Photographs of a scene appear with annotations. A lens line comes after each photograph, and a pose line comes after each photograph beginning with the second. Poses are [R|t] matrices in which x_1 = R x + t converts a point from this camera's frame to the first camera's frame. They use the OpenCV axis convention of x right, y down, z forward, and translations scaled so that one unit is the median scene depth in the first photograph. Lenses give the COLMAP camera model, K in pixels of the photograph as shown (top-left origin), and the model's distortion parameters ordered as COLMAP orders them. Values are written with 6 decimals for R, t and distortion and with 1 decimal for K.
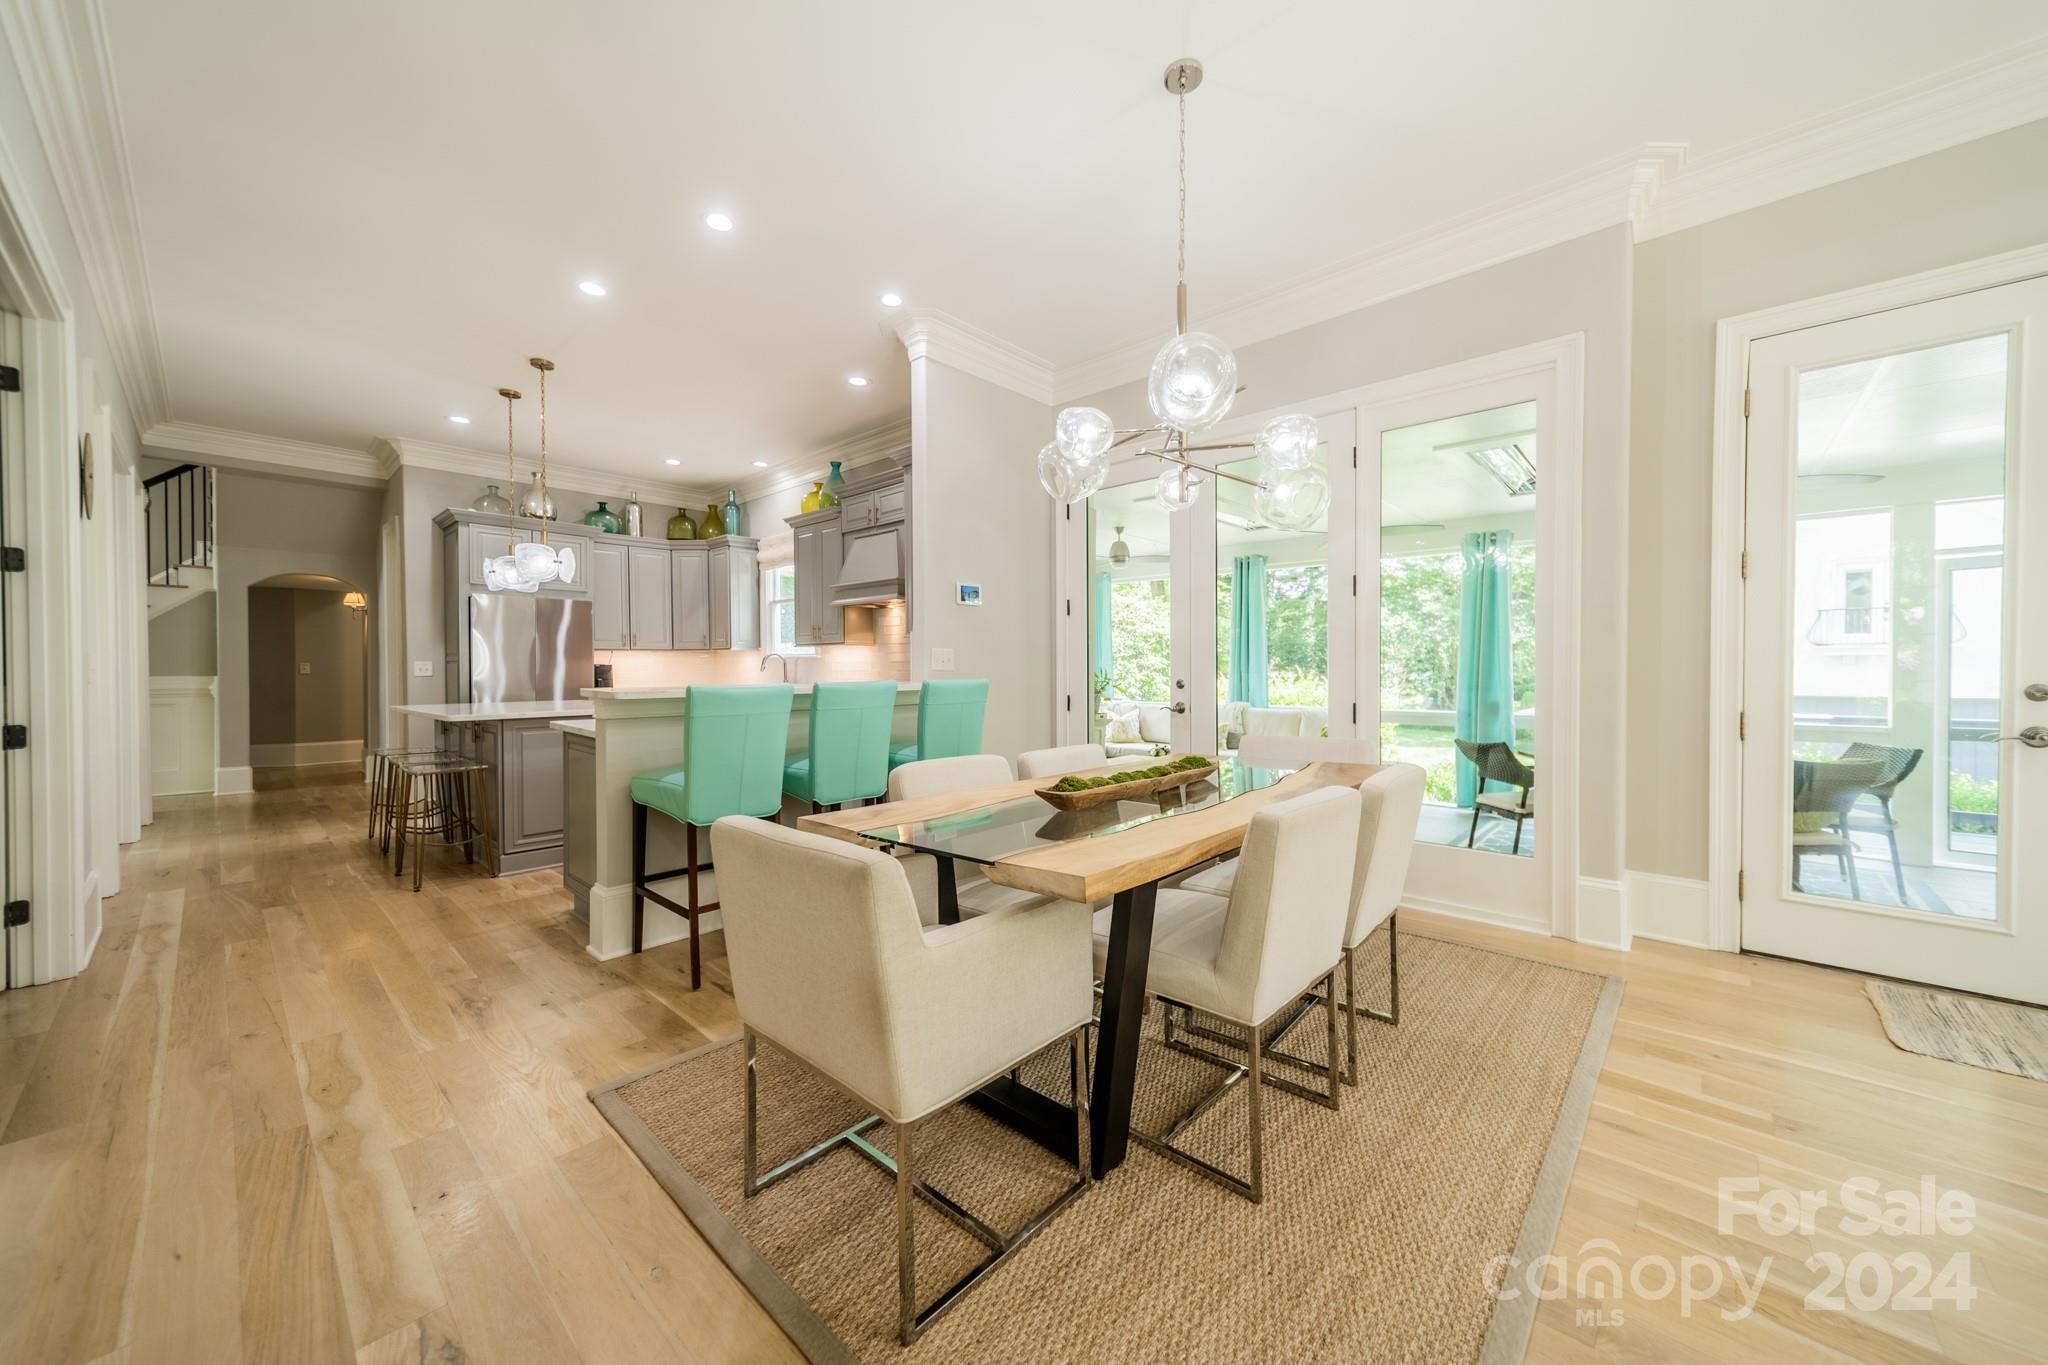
lens RADIAL K [[736.1, 0, 1015.0], [0, 736.1, 675.9], [0, 0, 1]] dist [0.006926, 0.000011]
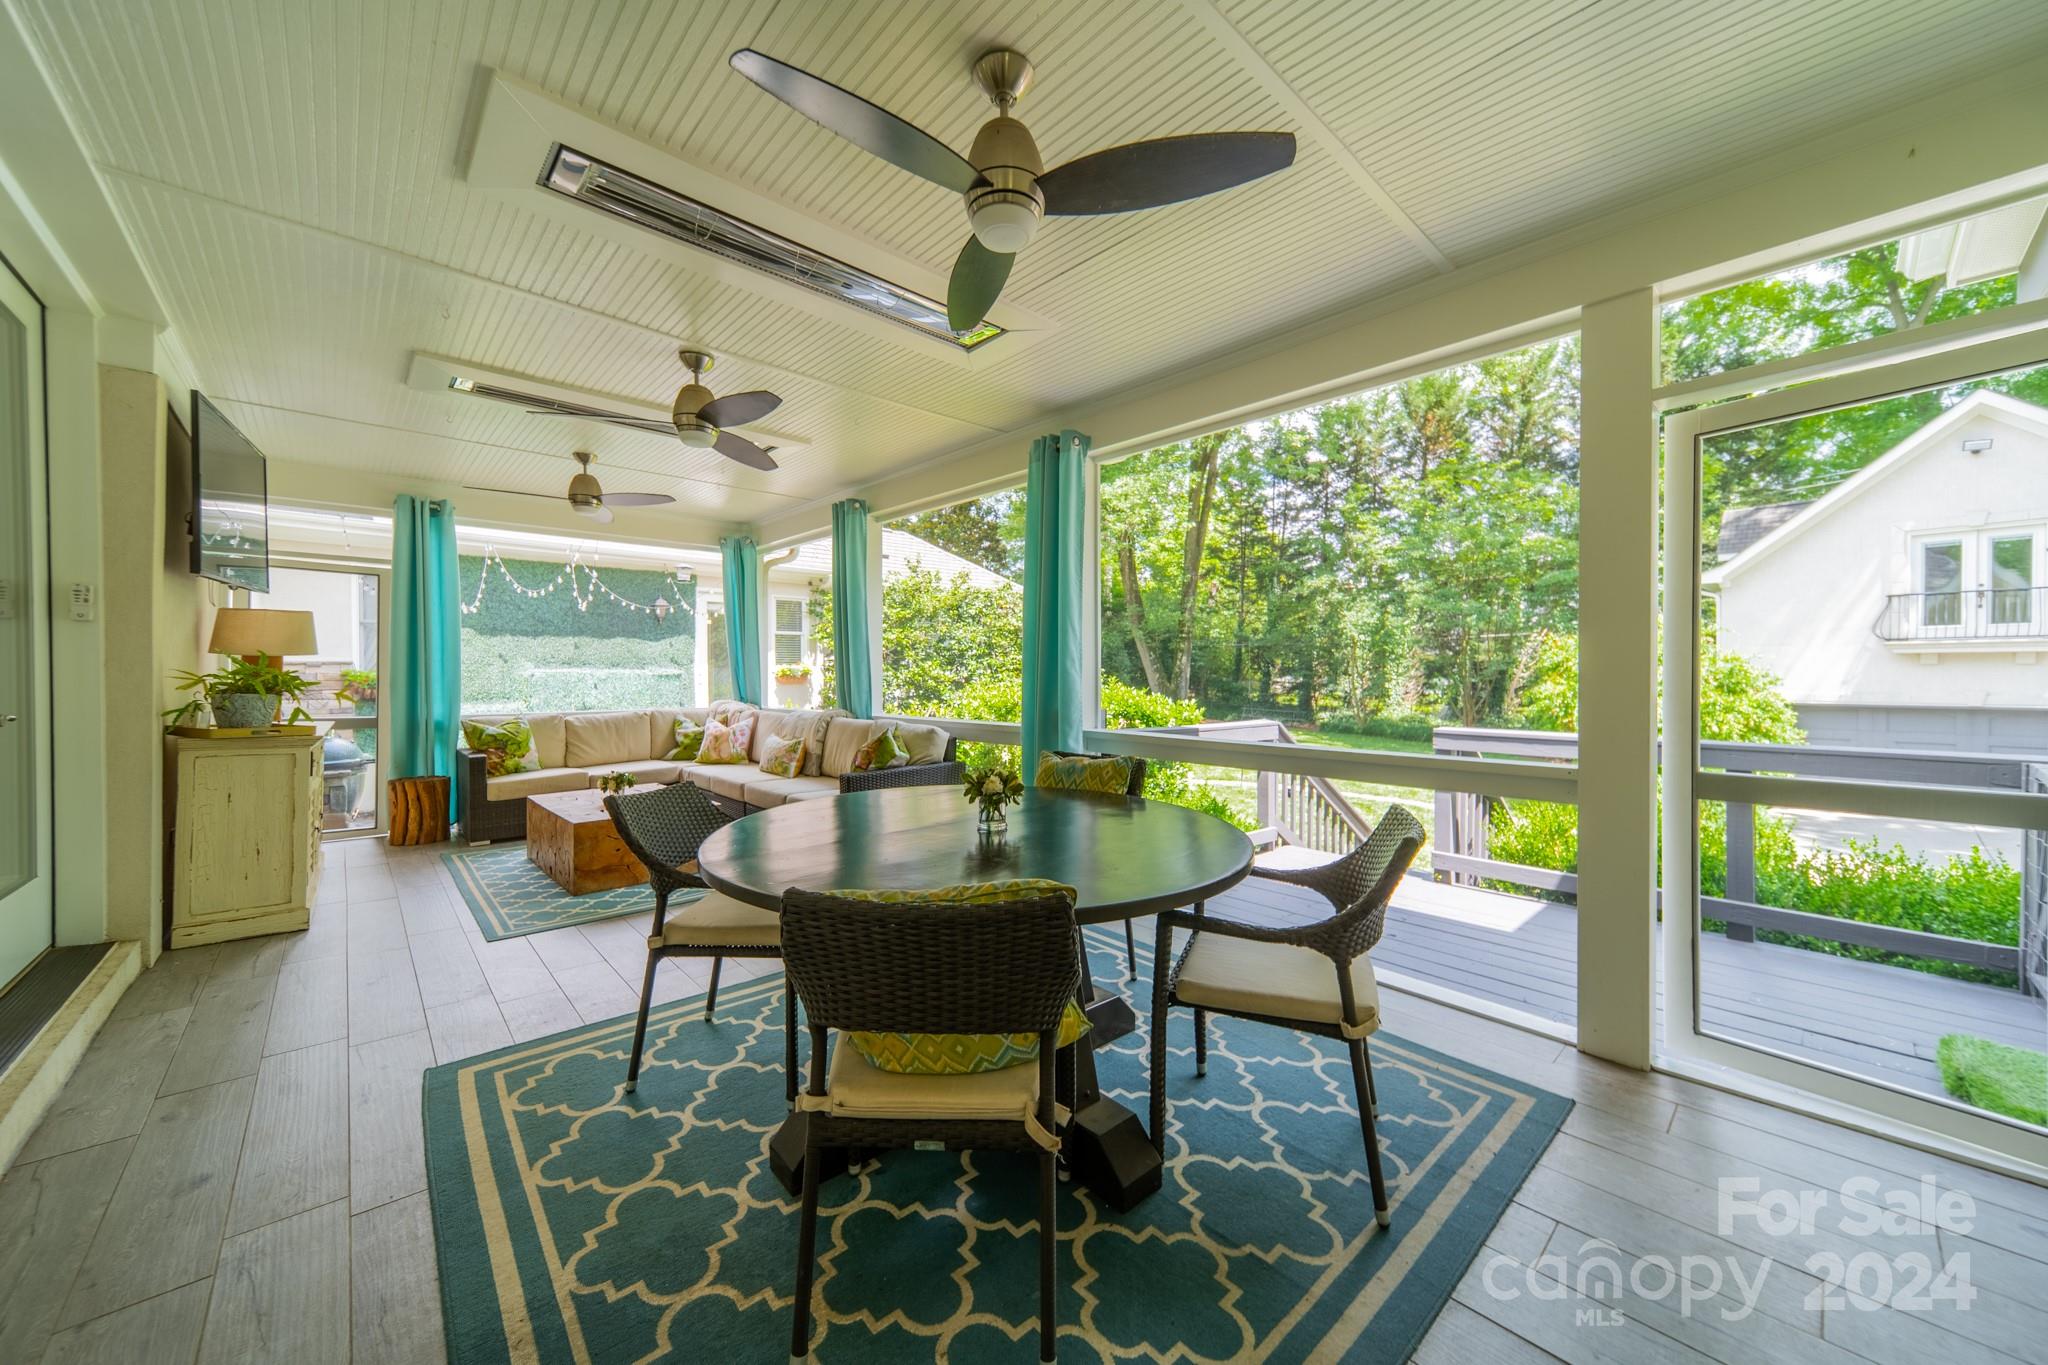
lens RADIAL K [[736.1, 0, 1020.1], [0, 736.1, 687.4], [0, 0, 1]] dist [0.006926, 0.000011]
pose [[0.996028, 0.004225, -0.088946, 0.625459], [-0.003515, 0.999961, 0.008140, 0.008863], [0.088977, -0.007795, 0.996003, 0.356933]]
